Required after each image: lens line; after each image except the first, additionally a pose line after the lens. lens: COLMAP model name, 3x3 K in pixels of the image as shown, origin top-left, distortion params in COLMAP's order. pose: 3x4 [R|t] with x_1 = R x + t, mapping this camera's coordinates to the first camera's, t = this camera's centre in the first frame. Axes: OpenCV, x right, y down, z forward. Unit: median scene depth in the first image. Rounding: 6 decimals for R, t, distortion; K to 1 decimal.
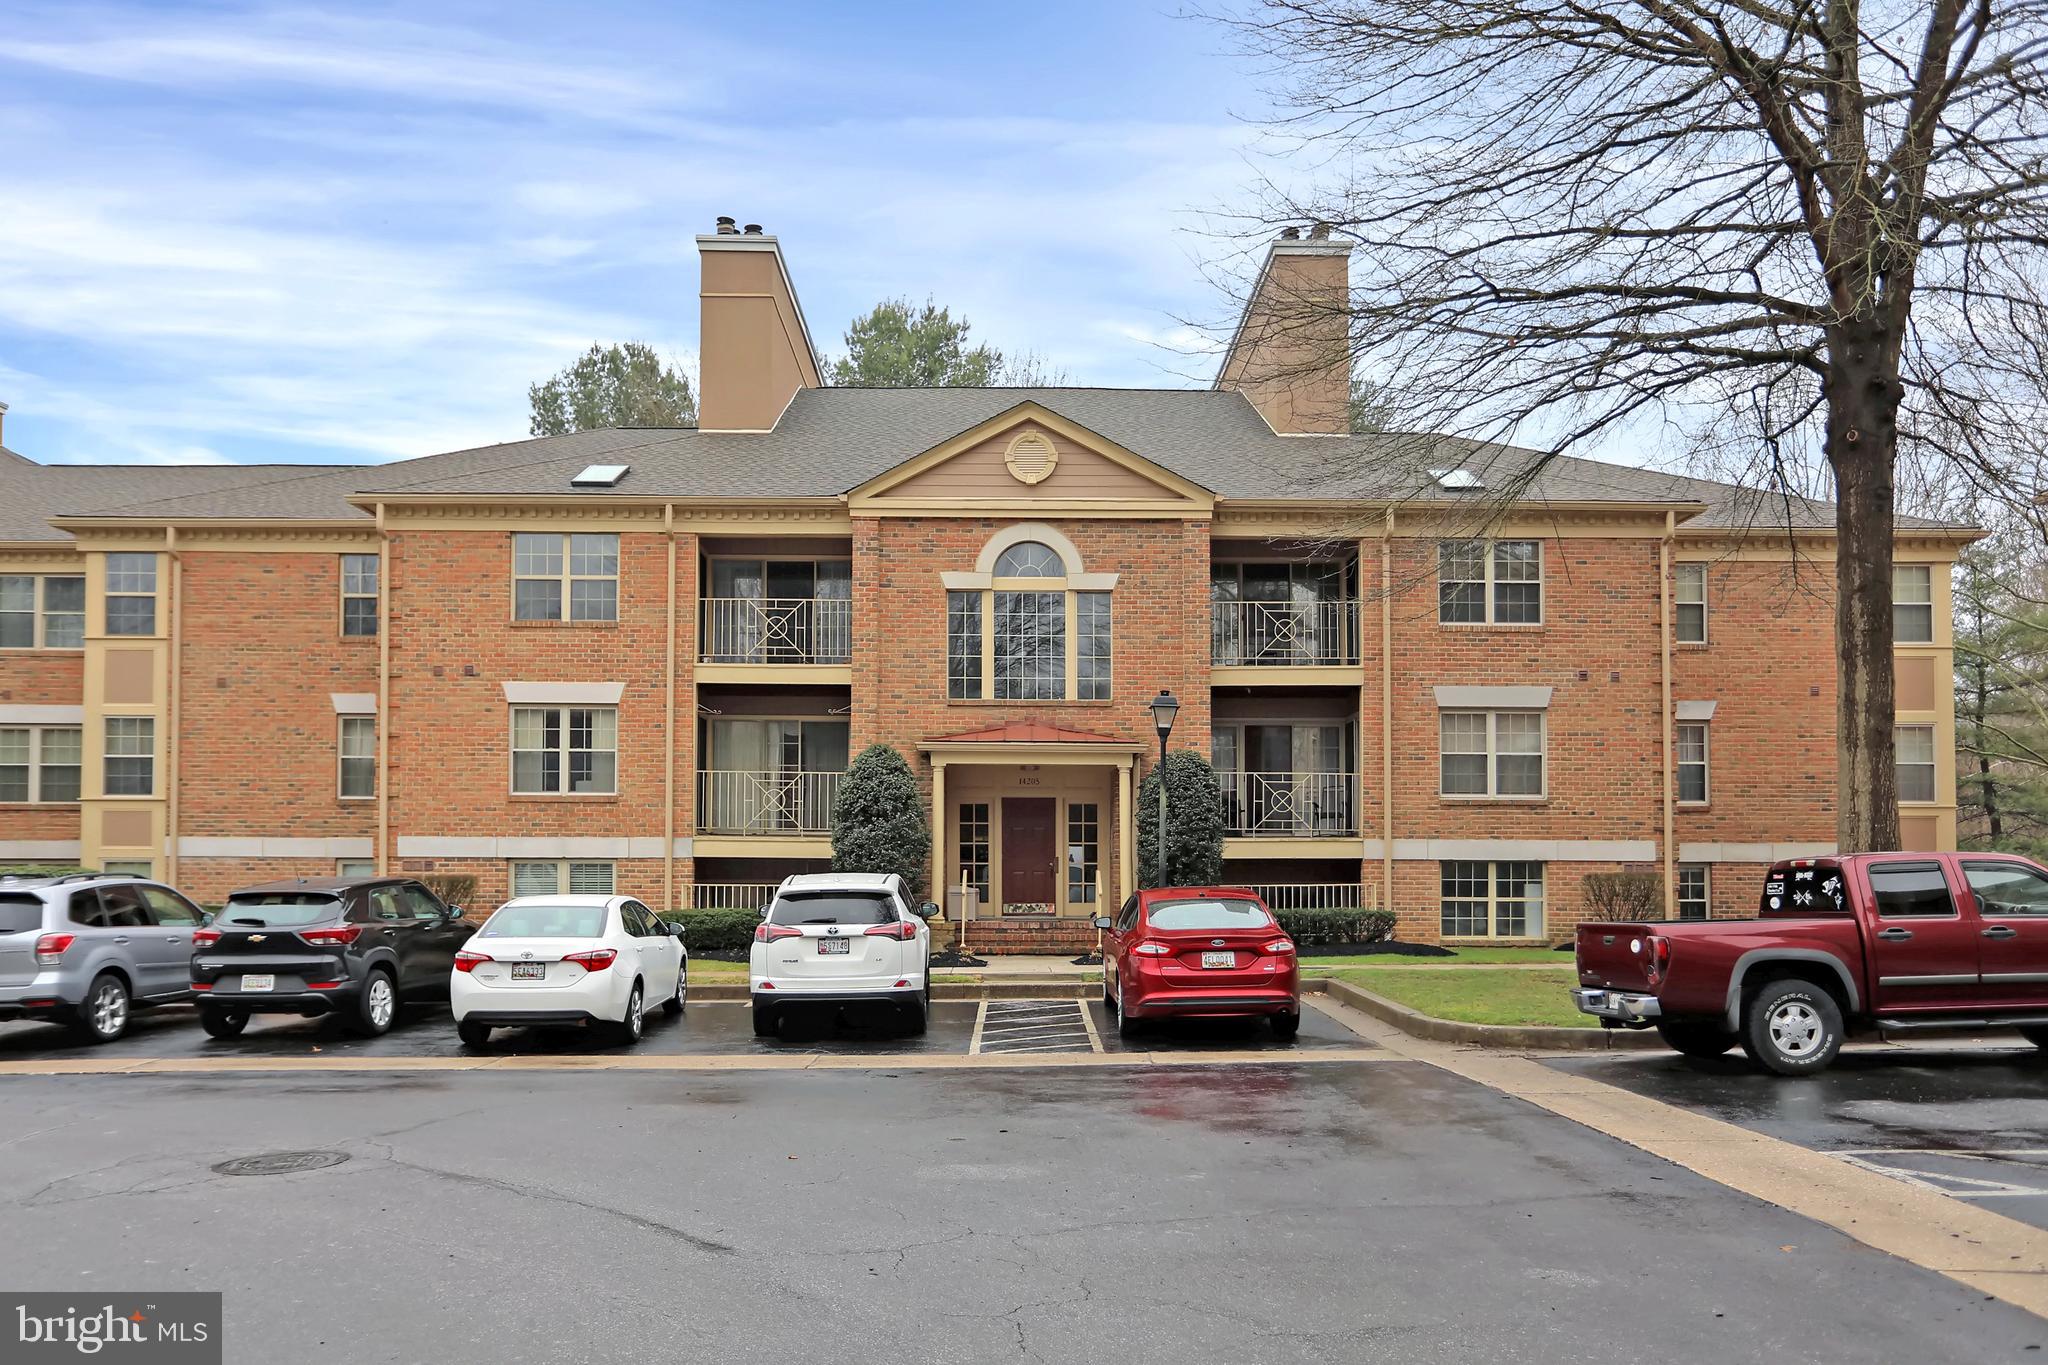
lens RADIAL K [[1696.5, 0, 1015.7], [0, 1696.5, 756.9], [0, 0, 1]] dist [-0.043441, -0.000638]
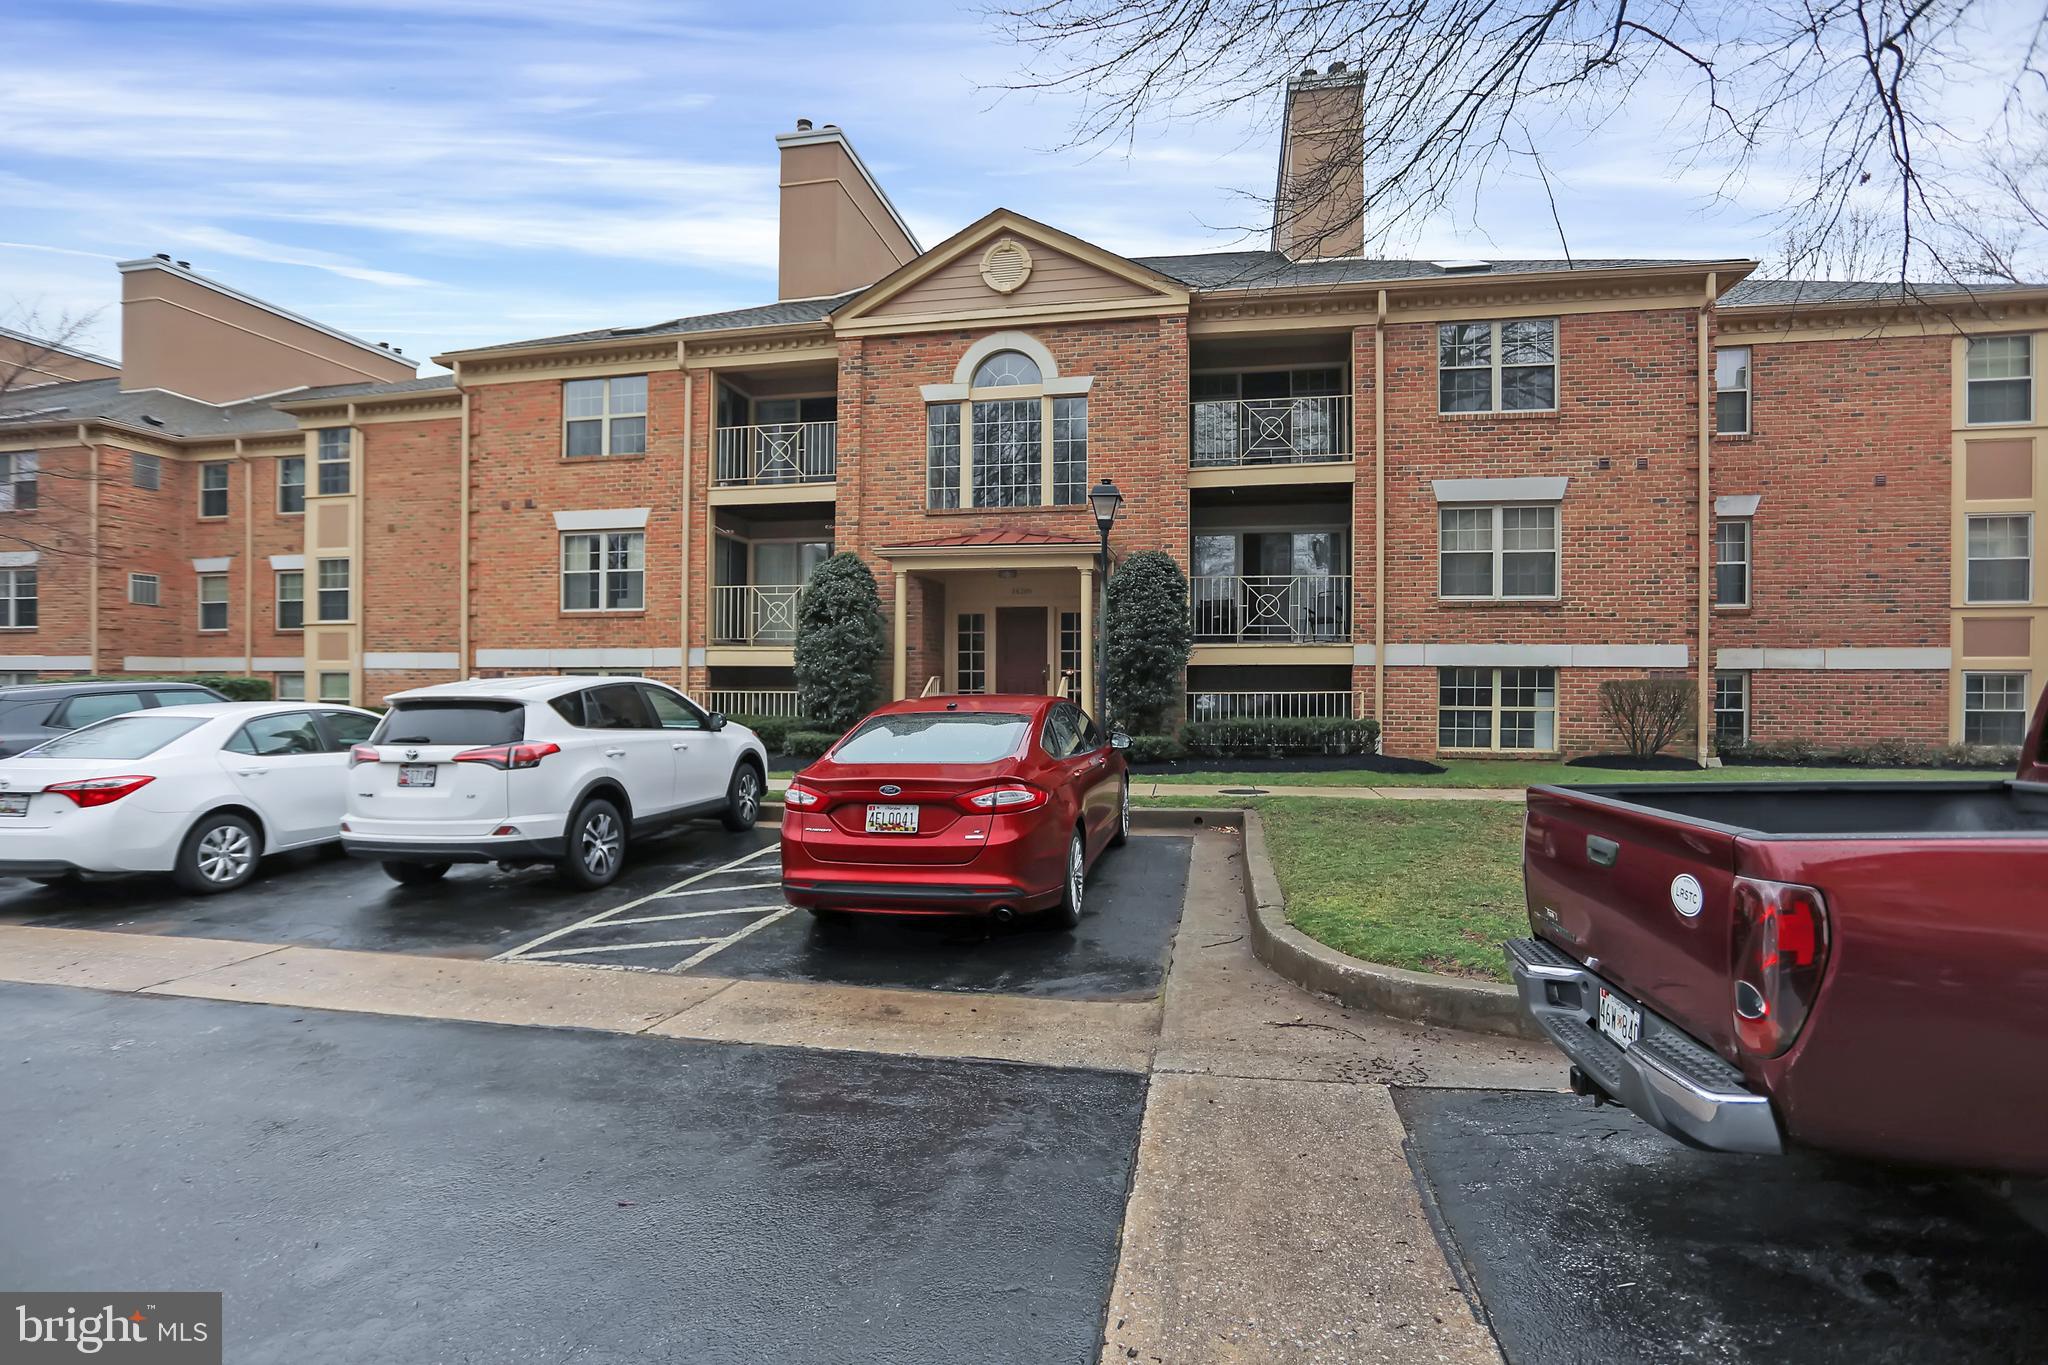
lens RADIAL K [[1023.2, 0, 1015.6], [0, 1023.2, 676.3], [0, 0, 1]] dist [-0.087887, 0.043281]
pose [[0.976630, -0.001490, -0.214923, 0.141997], [0.014234, 0.998229, 0.057760, 0.030791], [0.214456, -0.059469, 0.974922, 0.404200]]
